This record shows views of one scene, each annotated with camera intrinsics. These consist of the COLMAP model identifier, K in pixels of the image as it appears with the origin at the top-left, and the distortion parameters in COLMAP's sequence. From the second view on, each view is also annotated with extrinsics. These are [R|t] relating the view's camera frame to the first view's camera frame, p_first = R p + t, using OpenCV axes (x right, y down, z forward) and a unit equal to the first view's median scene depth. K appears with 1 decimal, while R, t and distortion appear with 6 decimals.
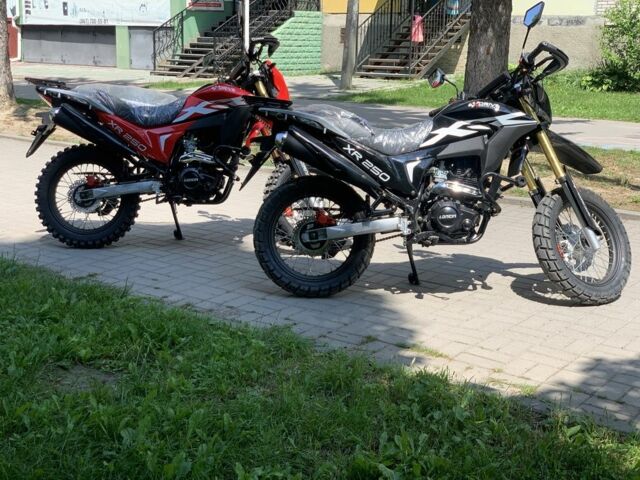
lens RADIAL K [[977.3, 0, 320.0], [0, 977.3, 240.0], [0, 0, 1]] dist [0.039237, 0.010065]
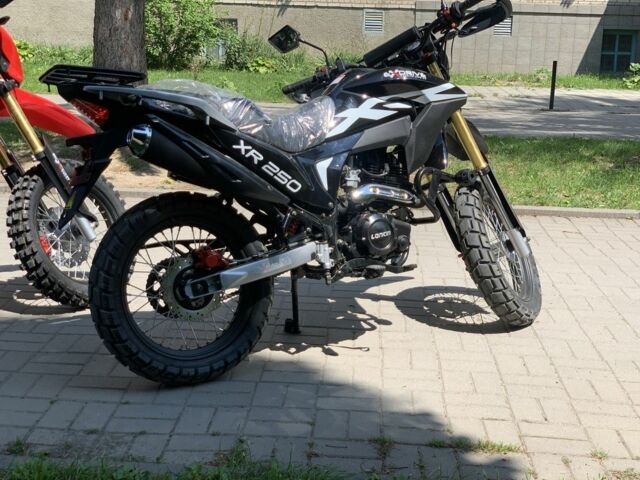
lens RADIAL K [[977.3, 0, 320.0], [0, 977.3, 240.0], [0, 0, 1]] dist [0.039237, 0.010065]
pose [[0.826479, -0.113788, 0.551348, -0.288693], [0.098679, 0.993479, 0.057113, -0.064157], [-0.554252, 0.007204, 0.832318, 0.438617]]
